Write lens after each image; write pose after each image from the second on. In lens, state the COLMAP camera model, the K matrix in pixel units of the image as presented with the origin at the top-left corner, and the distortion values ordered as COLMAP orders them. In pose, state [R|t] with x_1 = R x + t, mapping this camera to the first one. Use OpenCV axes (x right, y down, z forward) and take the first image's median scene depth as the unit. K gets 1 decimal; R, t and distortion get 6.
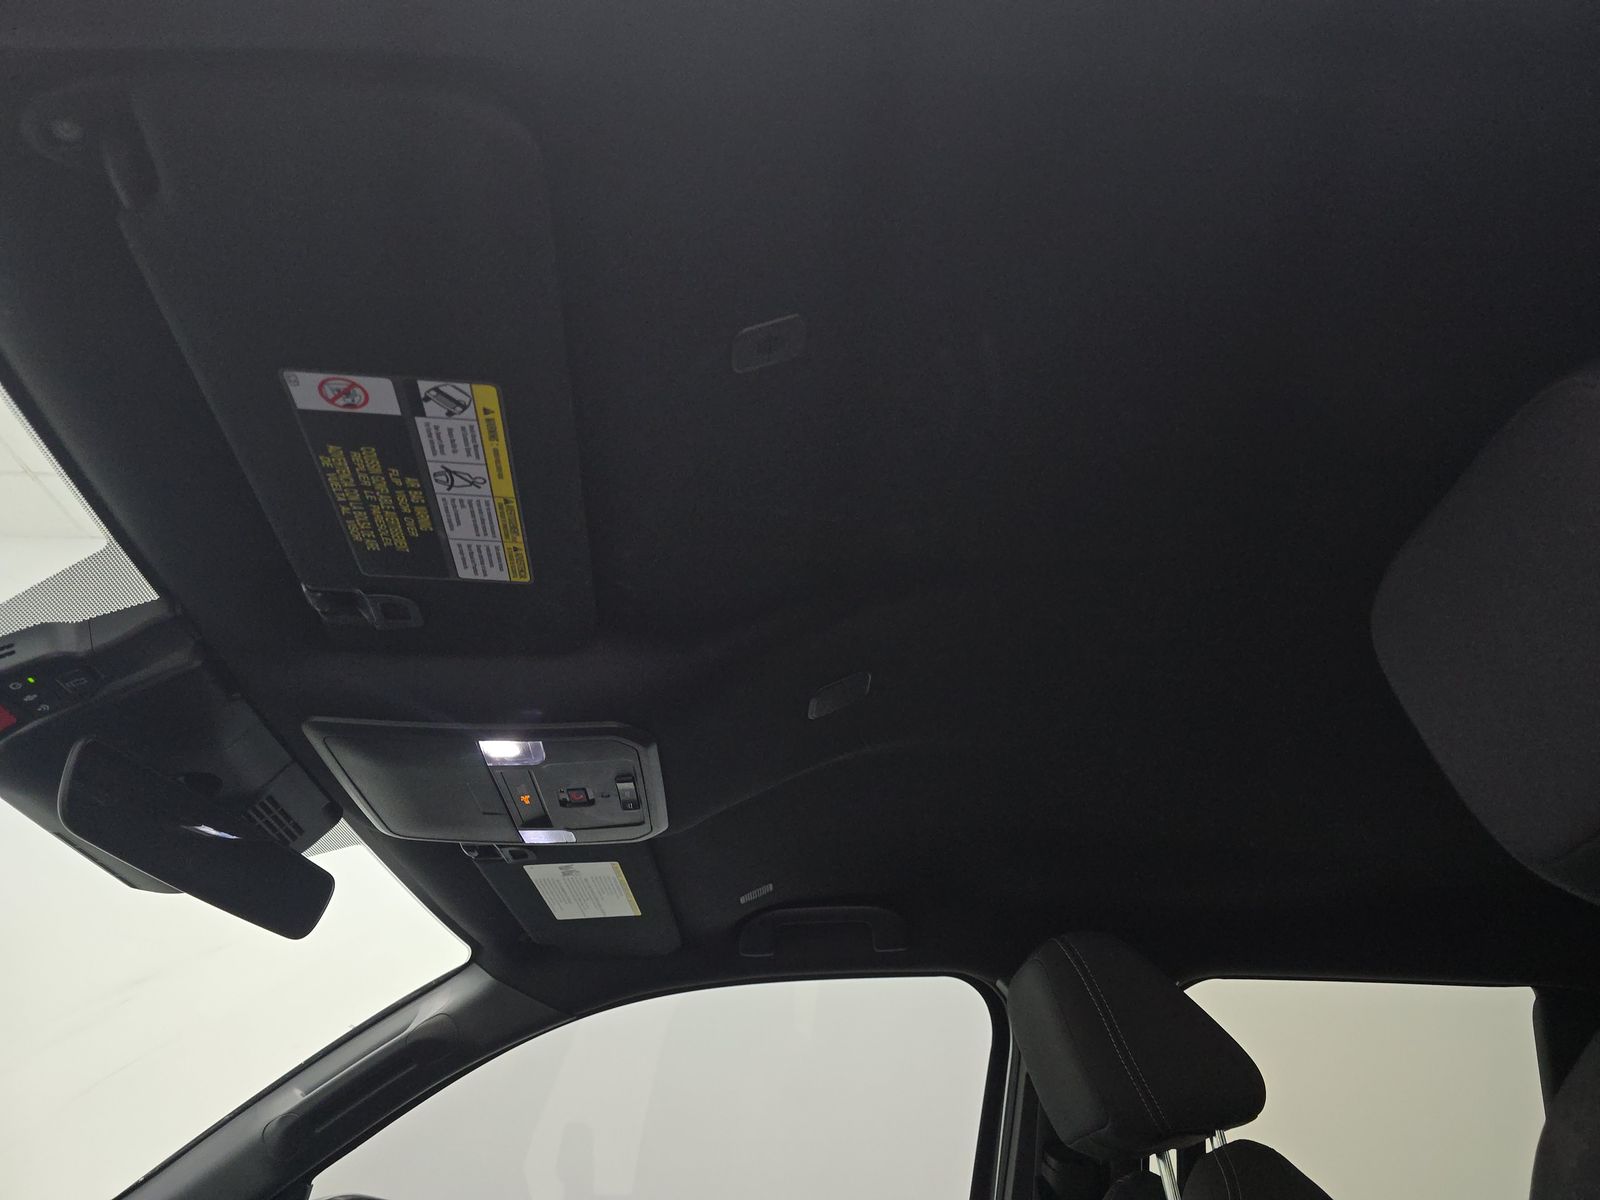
lens RADIAL K [[1141.4, 0, 800.0], [0, 1141.4, 600.0], [0, 0, 1]] dist [0.121000, -0.130476]
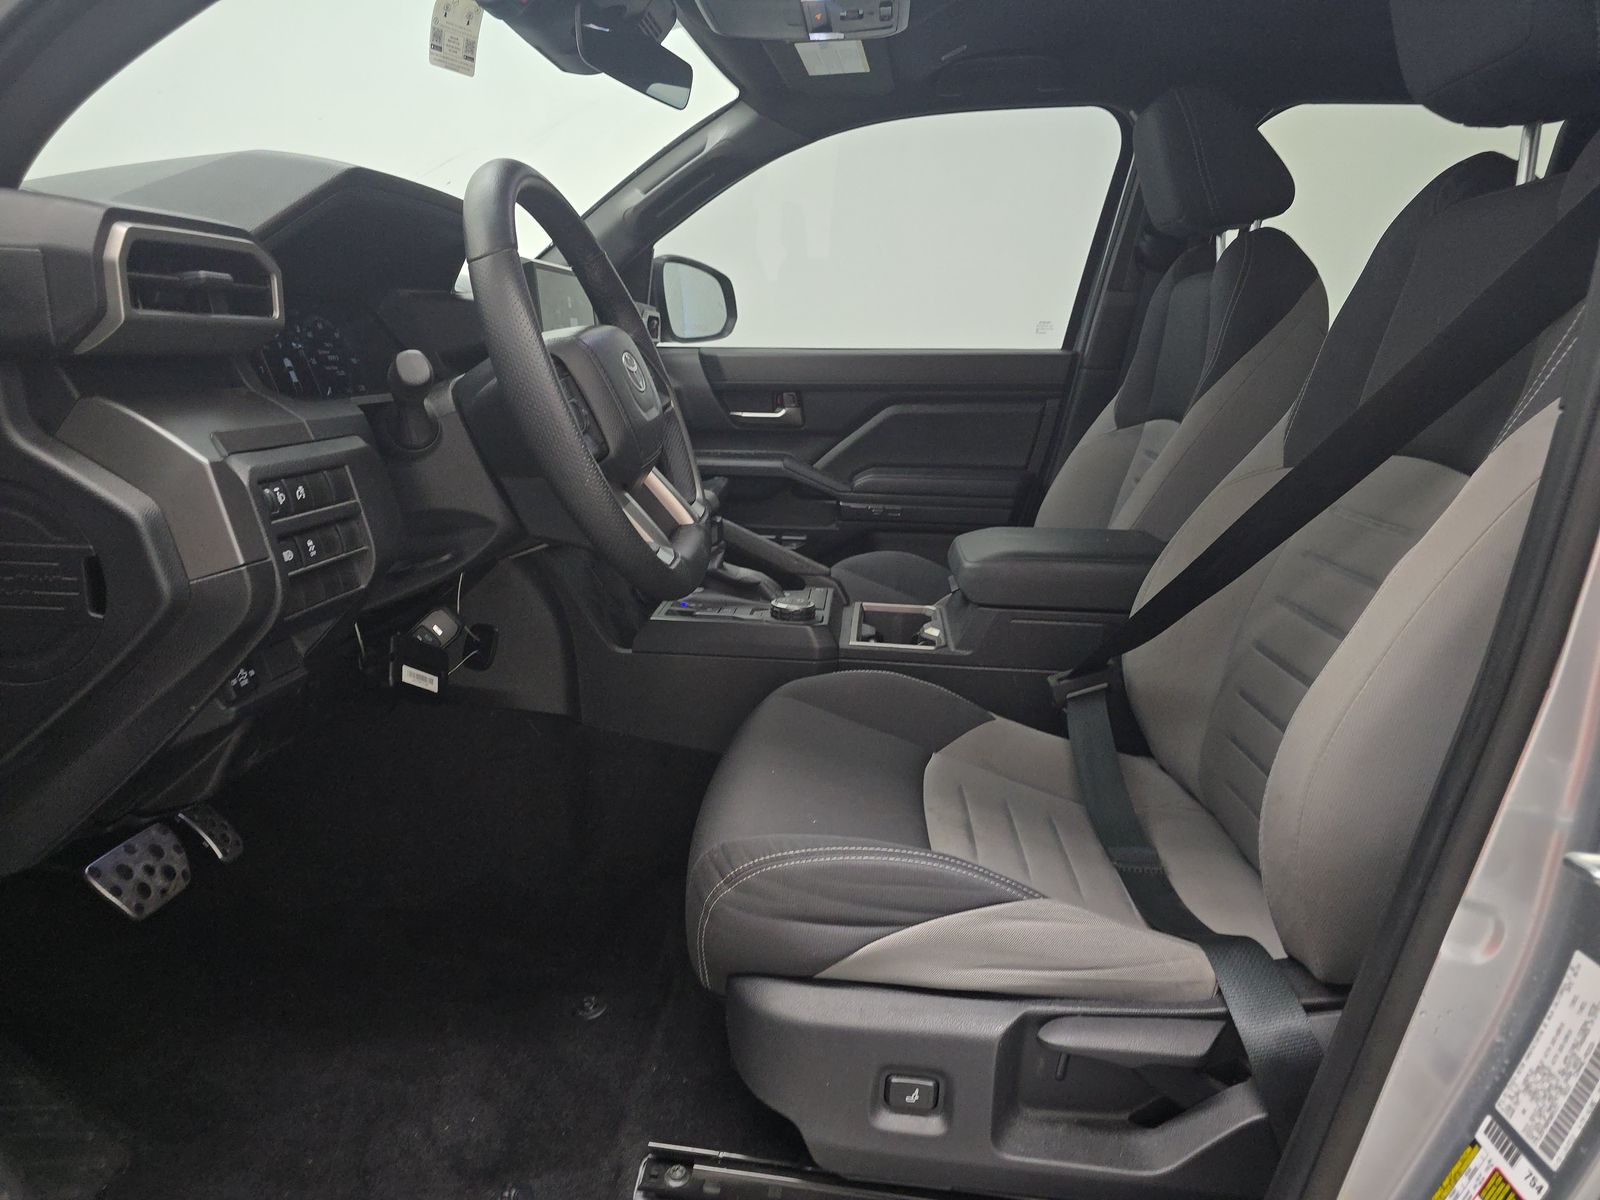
lens RADIAL K [[1084.5, 0, 822.8], [0, 1084.5, 598.0], [0, 0, 1]] dist [0.010498, -0.006125]
pose [[0.995333, 0.030802, -0.091454, -0.060510], [0.042731, 0.709047, 0.703865, -0.203758], [0.086525, -0.704488, 0.704422, -0.367716]]
